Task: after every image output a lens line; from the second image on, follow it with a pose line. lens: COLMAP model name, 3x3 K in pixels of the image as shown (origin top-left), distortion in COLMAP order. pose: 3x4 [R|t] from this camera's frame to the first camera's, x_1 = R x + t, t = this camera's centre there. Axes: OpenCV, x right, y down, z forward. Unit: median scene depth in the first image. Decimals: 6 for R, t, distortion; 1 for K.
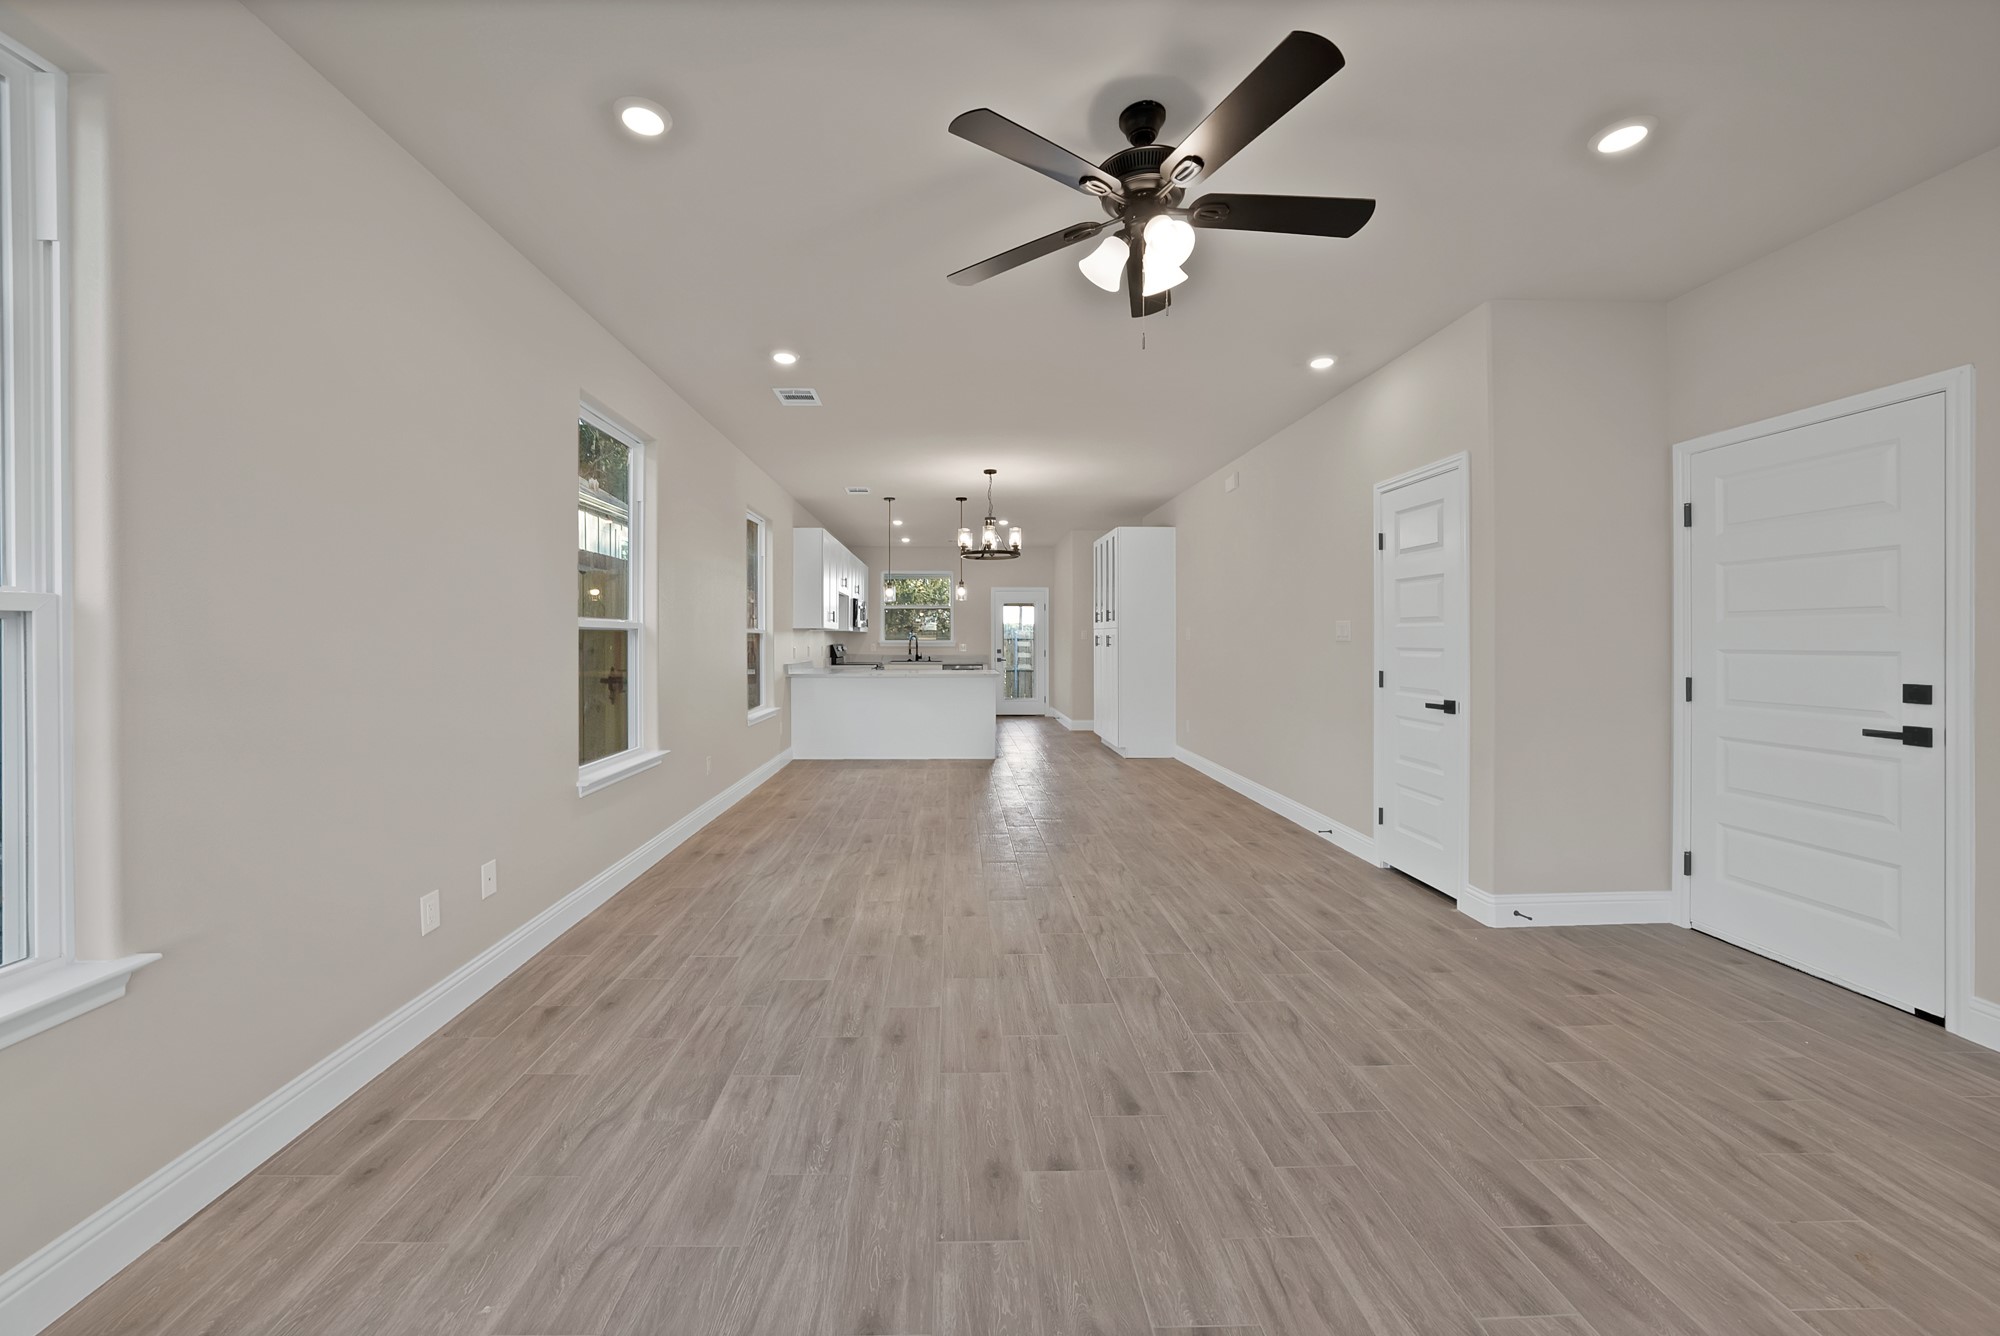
lens RADIAL K [[716.9, 0, 983.8], [0, 716.9, 645.2], [0, 0, 1]] dist [-0.026096, 0.005897]
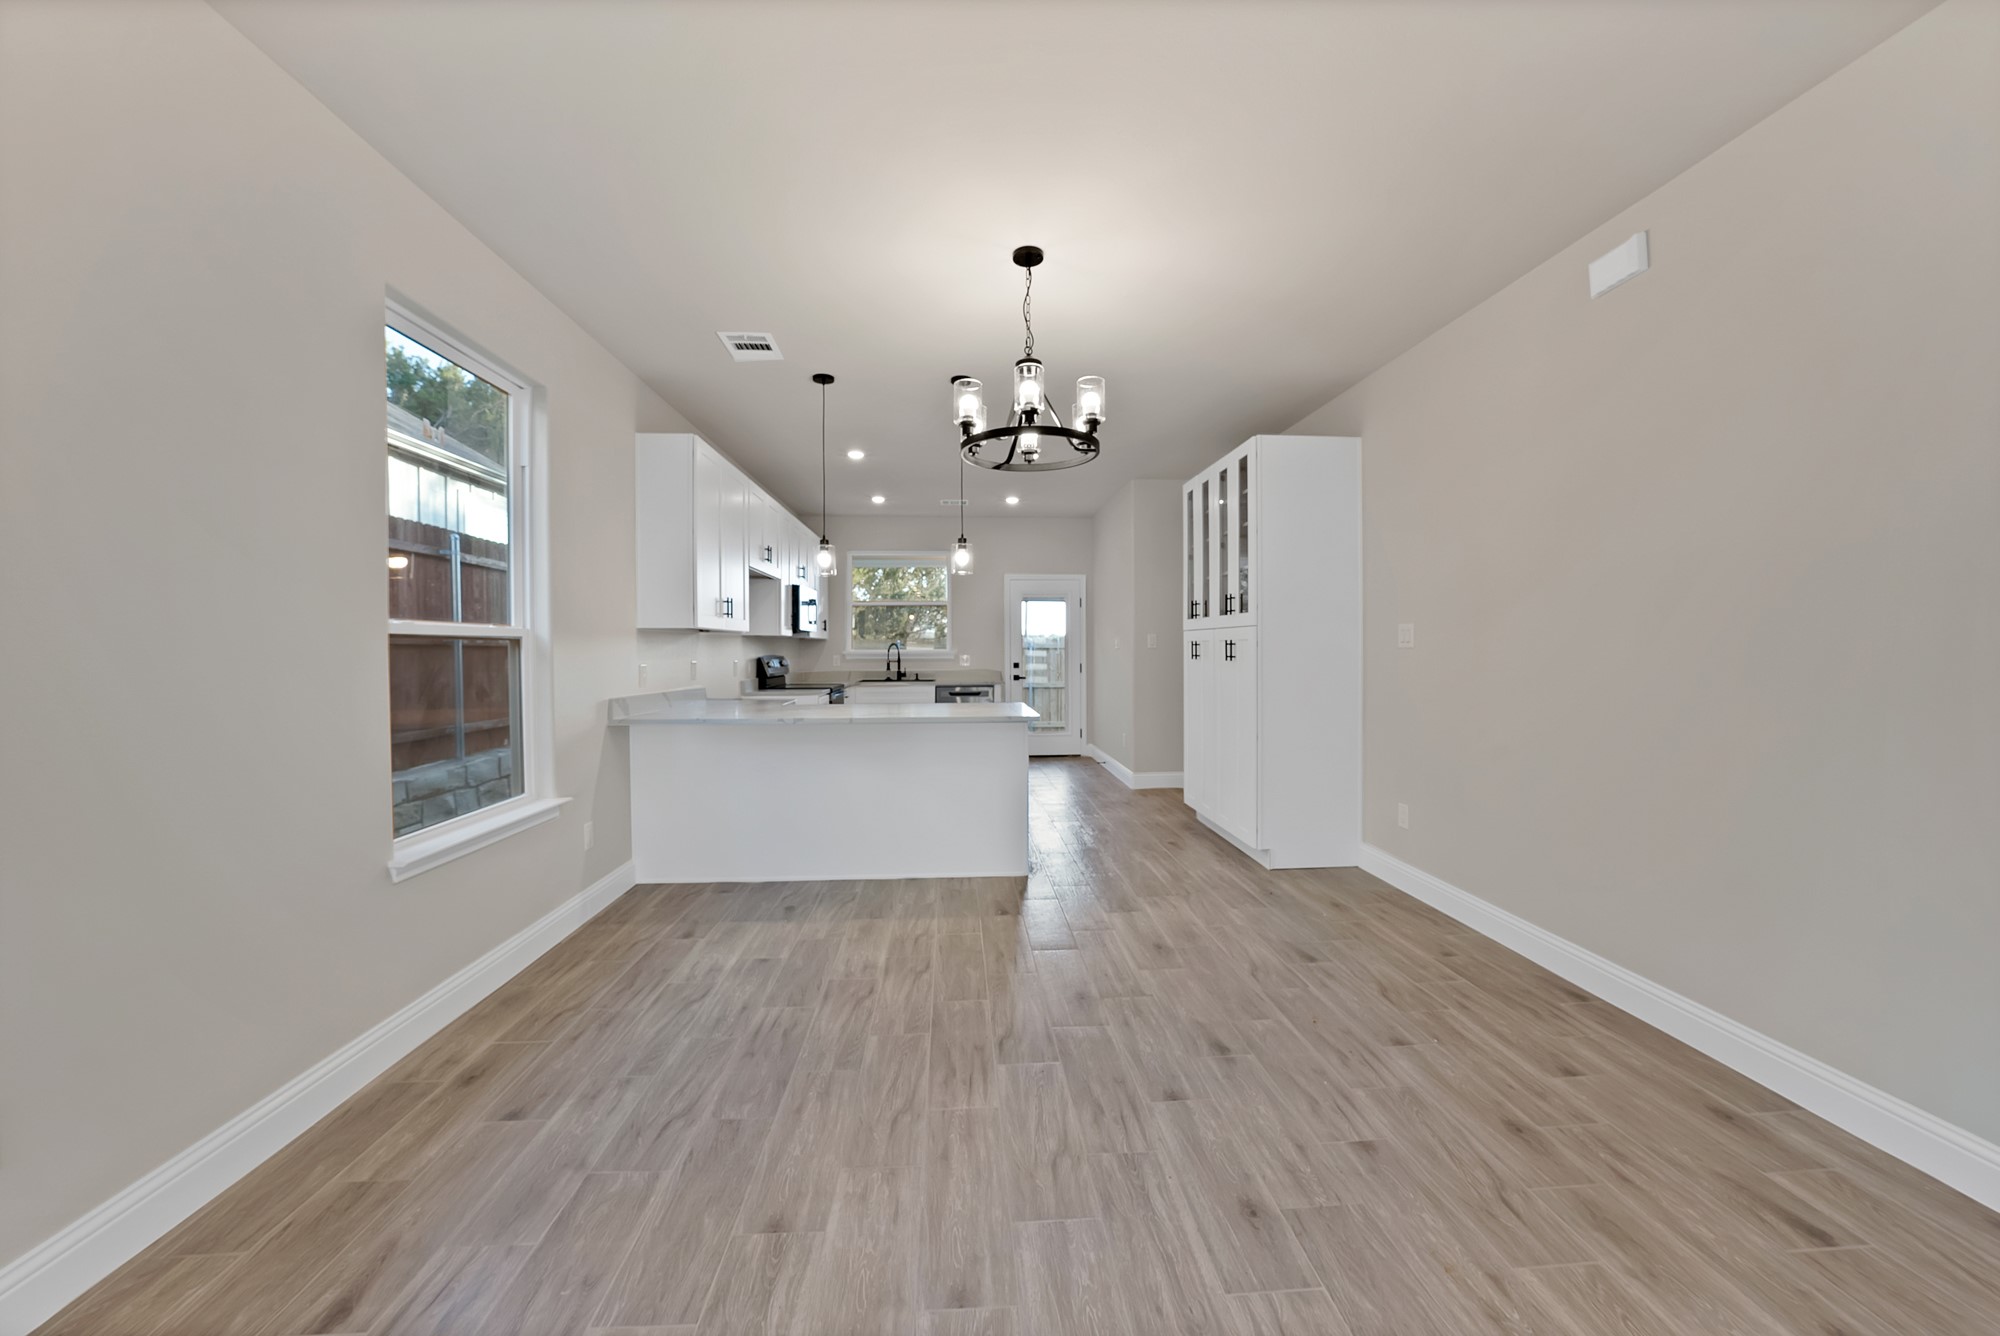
lens RADIAL K [[716.9, 0, 983.8], [0, 716.9, 645.2], [0, 0, 1]] dist [-0.026096, 0.005897]
pose [[0.999989, -0.004363, -0.001910, -0.034354], [0.004338, 0.999907, -0.012964, -0.008901], [0.001966, 0.012956, 0.999914, 1.123635]]
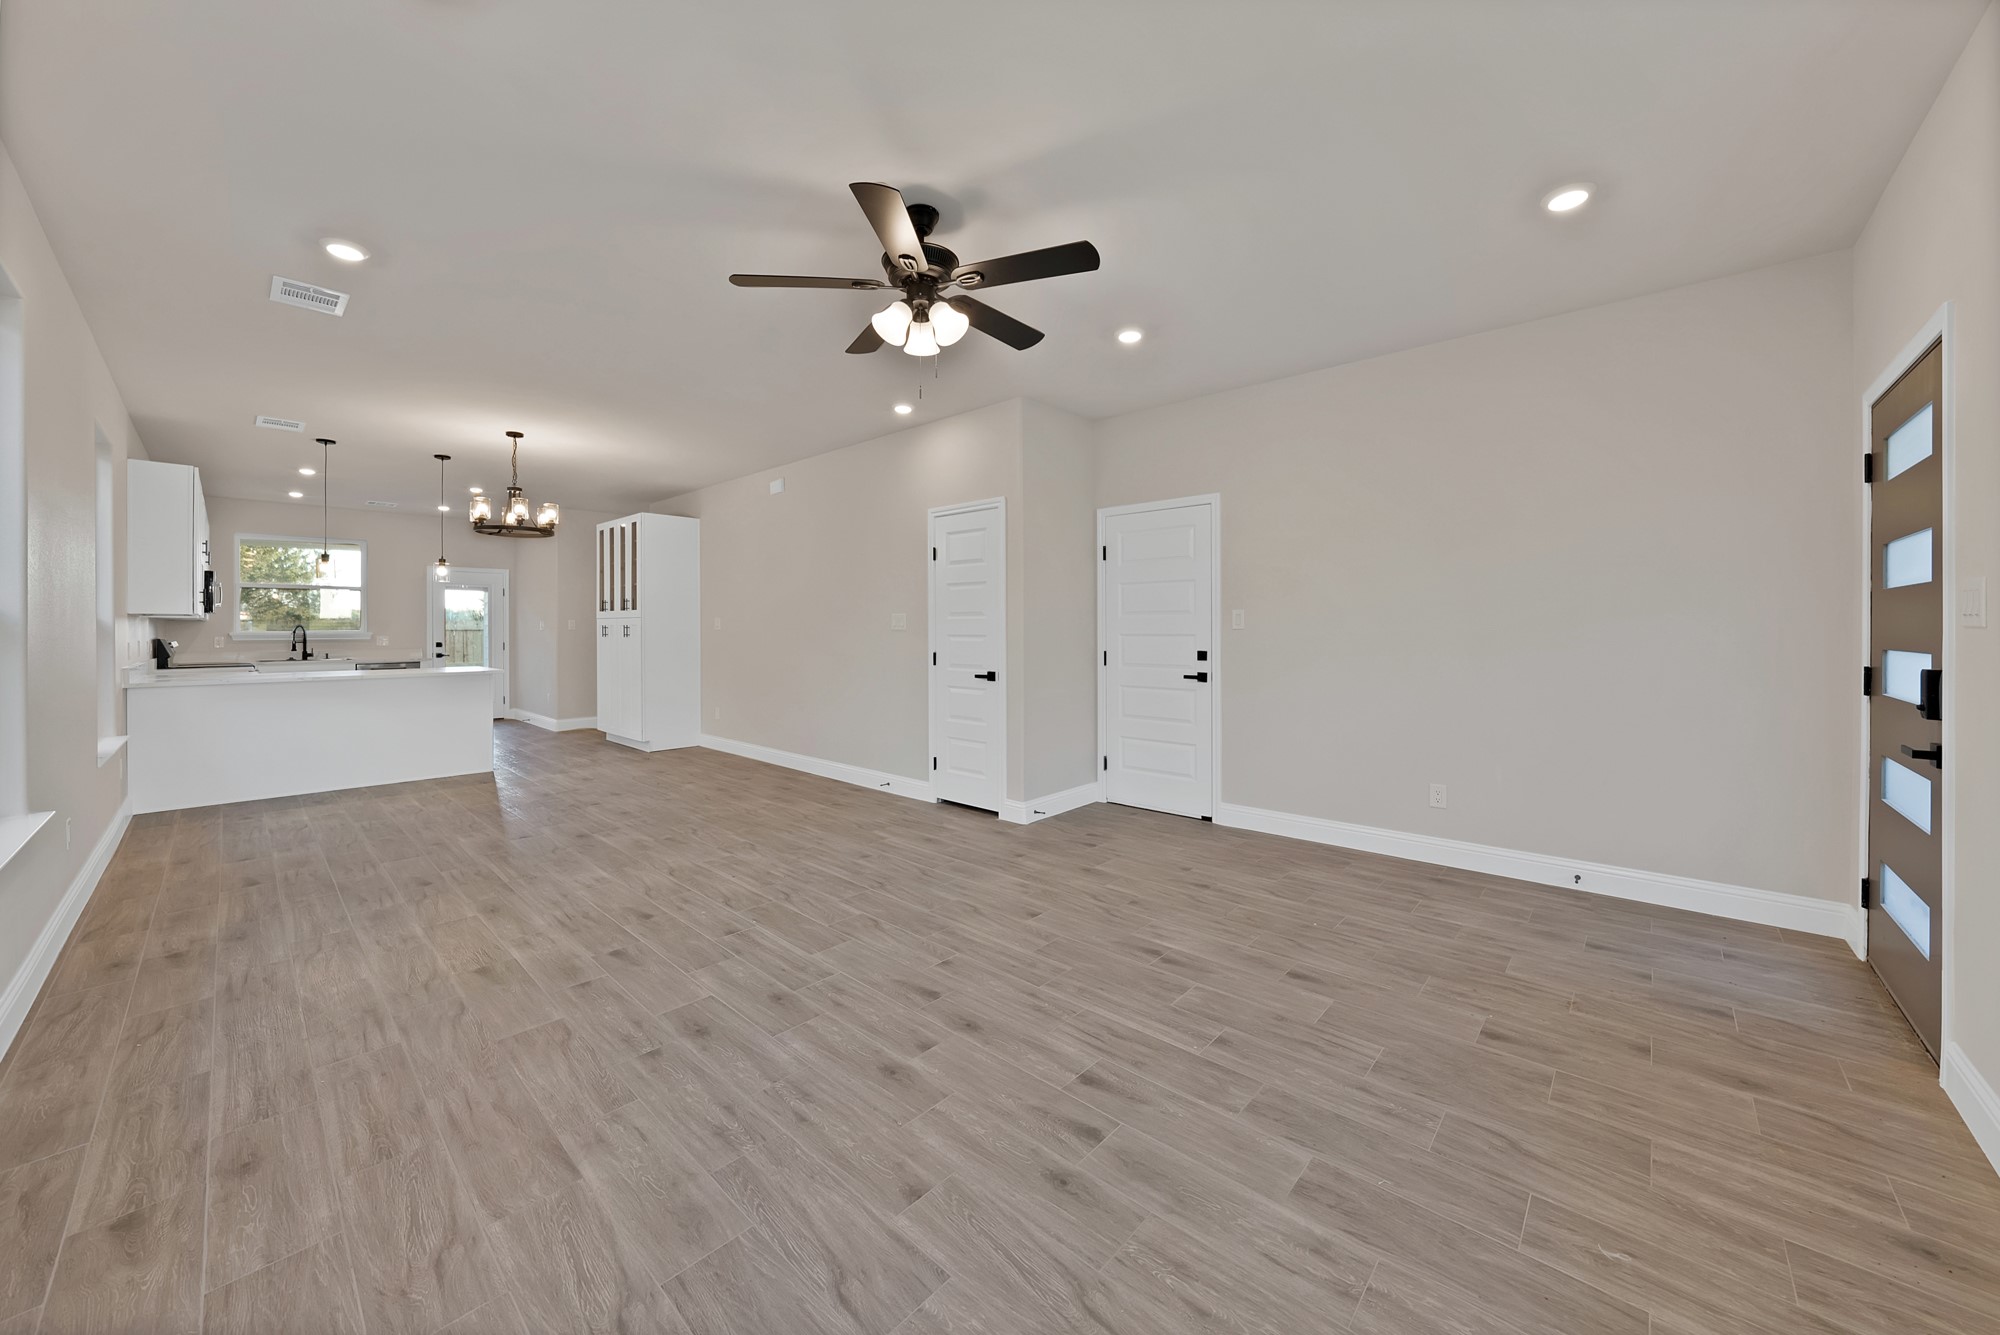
lens RADIAL K [[699.2, 0, 984.6], [0, 699.2, 634.5], [0, 0, 1]] dist [-0.023413, 0.005019]
pose [[0.711112, -0.007345, 0.703041, -0.338473], [0.008216, 0.999964, 0.002136, 0.001286], [-0.703031, 0.004257, 0.711146, 0.024321]]
